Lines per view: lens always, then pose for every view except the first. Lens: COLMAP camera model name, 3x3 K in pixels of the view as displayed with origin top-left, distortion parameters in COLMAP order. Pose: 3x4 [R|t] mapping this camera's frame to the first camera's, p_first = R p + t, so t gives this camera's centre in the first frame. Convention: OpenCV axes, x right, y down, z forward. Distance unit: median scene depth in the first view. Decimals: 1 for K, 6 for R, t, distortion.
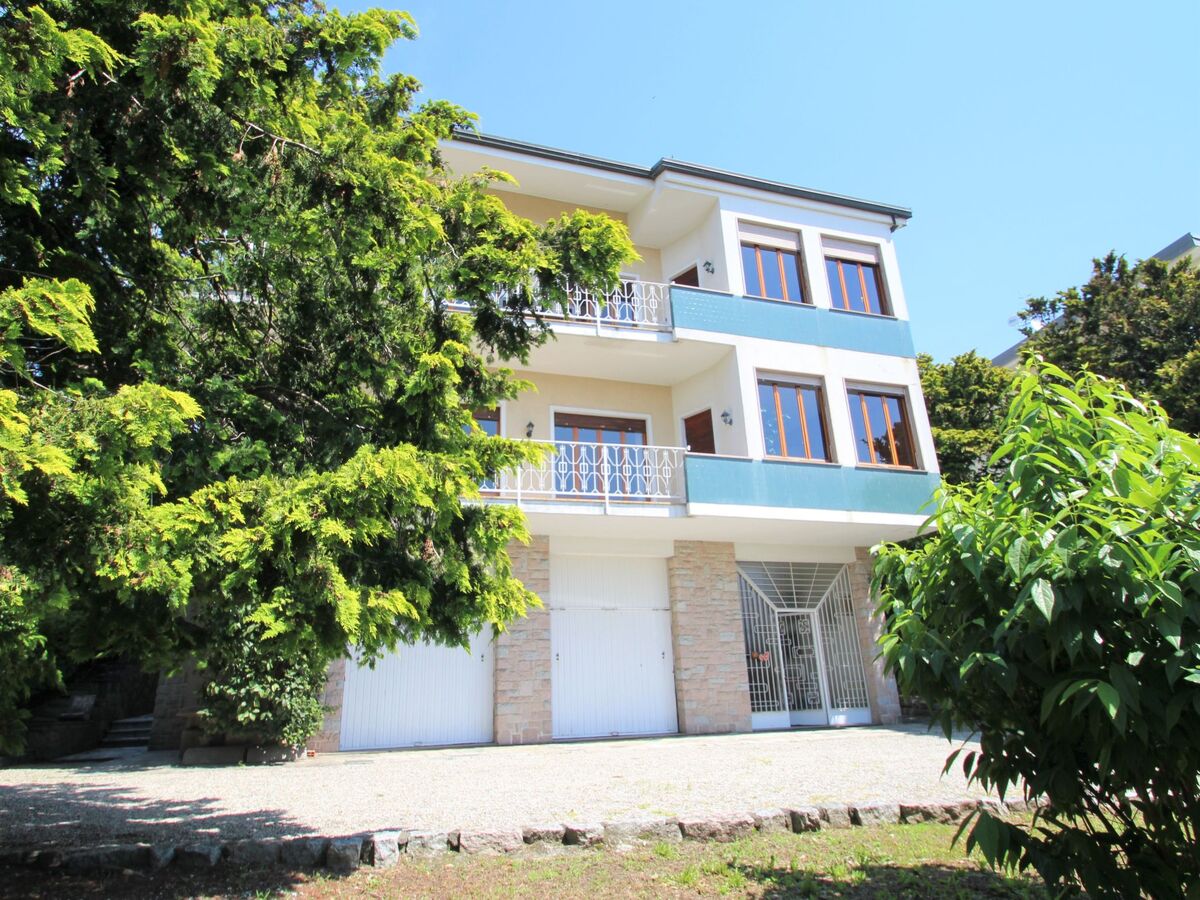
lens RADIAL K [[703.8, 0, 585.0], [0, 703.8, 454.1], [0, 0, 1]] dist [0.024090, -0.037863]
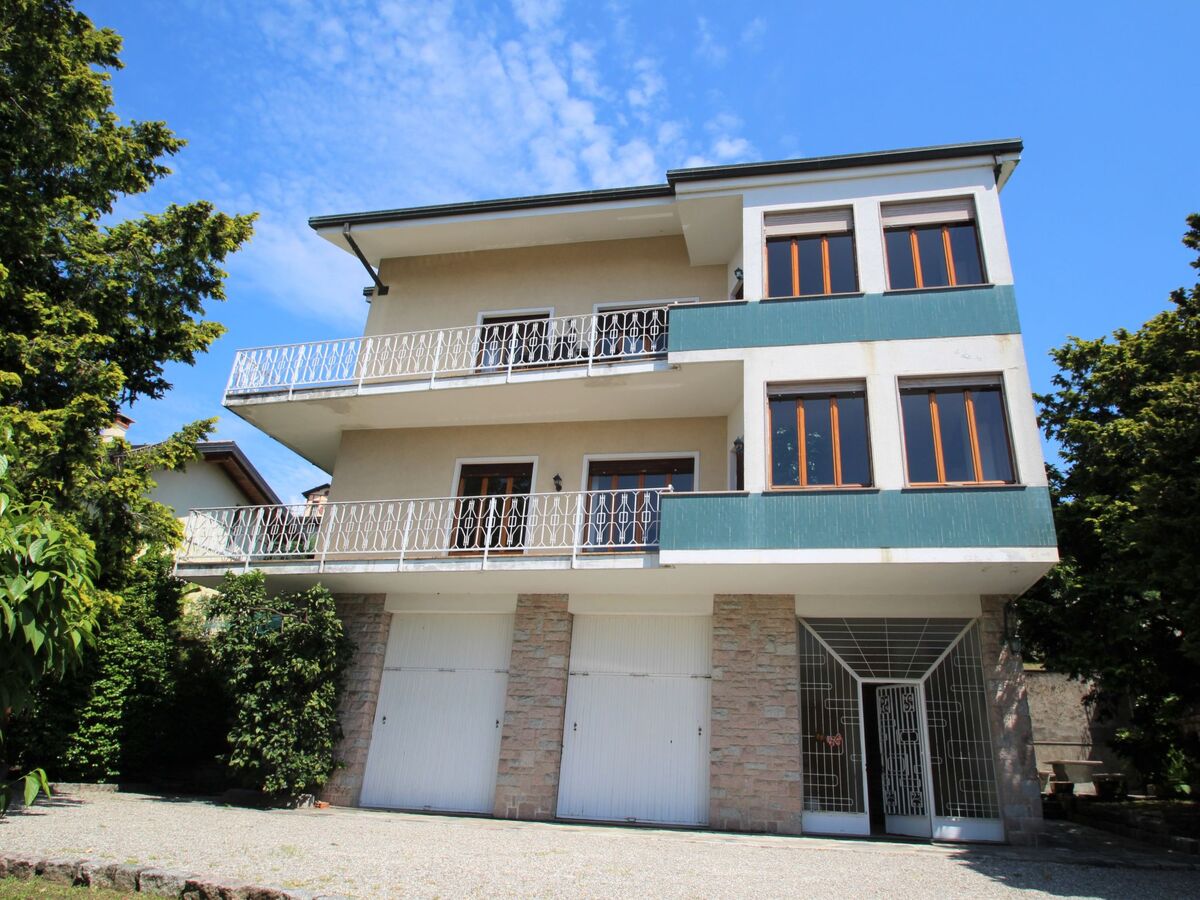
lens RADIAL K [[769.2, 0, 658.9], [0, 769.2, 445.1], [0, 0, 1]] dist [-0.006685, -0.014818]
pose [[0.883607, -0.122420, -0.451943, 0.517637], [0.083872, 0.990987, -0.104453, 0.034820], [0.460656, 0.054390, 0.885911, 0.134922]]
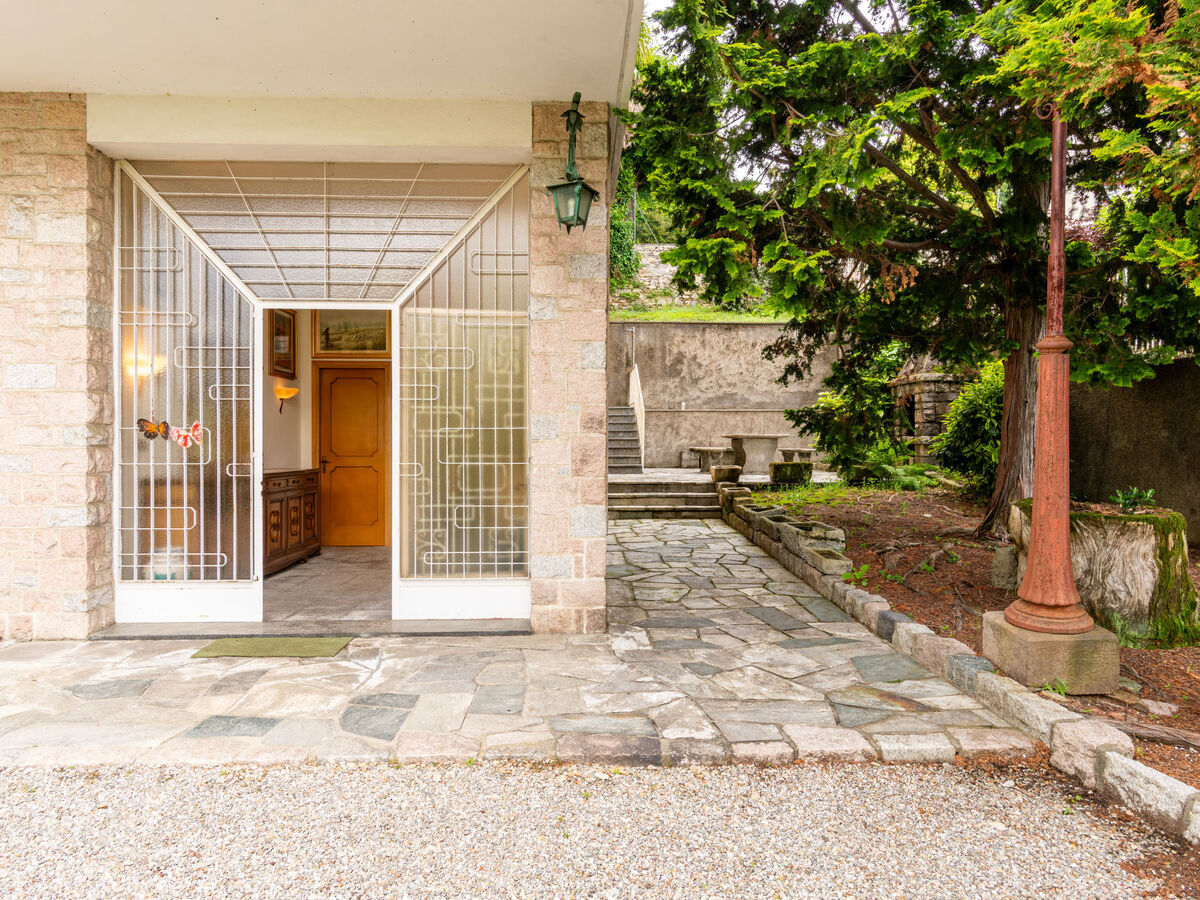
lens RADIAL K [[789.8, 0, 600.0], [0, 789.8, 450.0], [0, 0, 1]] dist [0.000660, 0.000802]
pose [[0.965802, 0.030947, -0.257429, 0.560162], [0.055666, 0.944952, 0.322440, 0.183785], [0.253237, -0.325743, 0.910913, 0.706769]]
